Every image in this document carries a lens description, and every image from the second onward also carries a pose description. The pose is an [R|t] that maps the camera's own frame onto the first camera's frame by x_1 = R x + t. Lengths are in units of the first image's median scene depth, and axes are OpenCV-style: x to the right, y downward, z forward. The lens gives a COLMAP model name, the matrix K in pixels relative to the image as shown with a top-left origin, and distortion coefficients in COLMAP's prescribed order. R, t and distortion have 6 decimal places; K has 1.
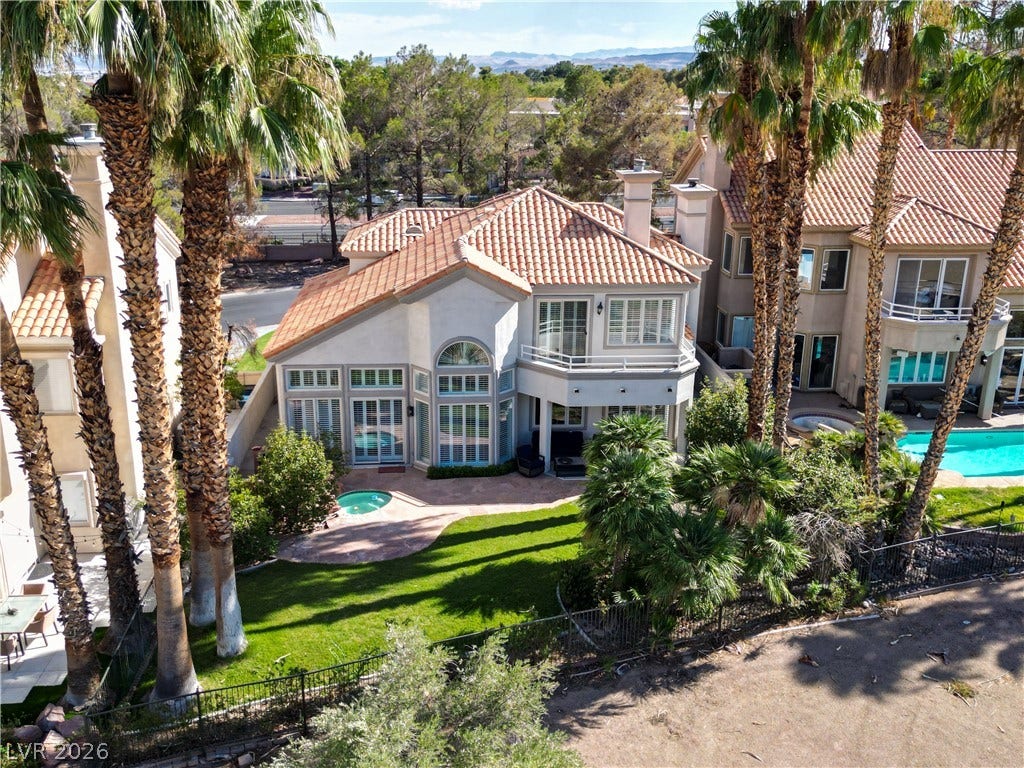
lens RADIAL K [[720.9, 0, 510.7], [0, 720.9, 385.3], [0, 0, 1]] dist [0.059667, -0.064846]
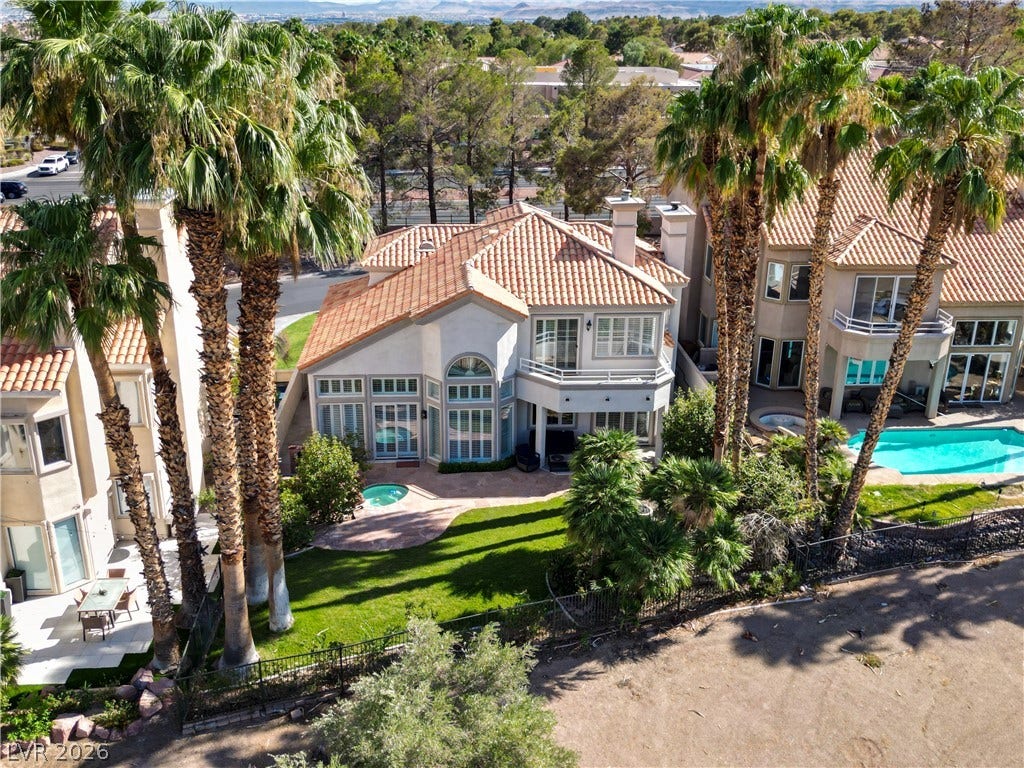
lens RADIAL K [[683.9, 0, 512.0], [0, 683.9, 384.0], [0, 0, 1]] dist [0.082272, -0.121373]
pose [[0.999964, 0.004162, -0.007340, 0.015193], [-0.003873, 0.999231, 0.039017, -0.085783], [0.007497, -0.038987, 0.999212, -0.143006]]
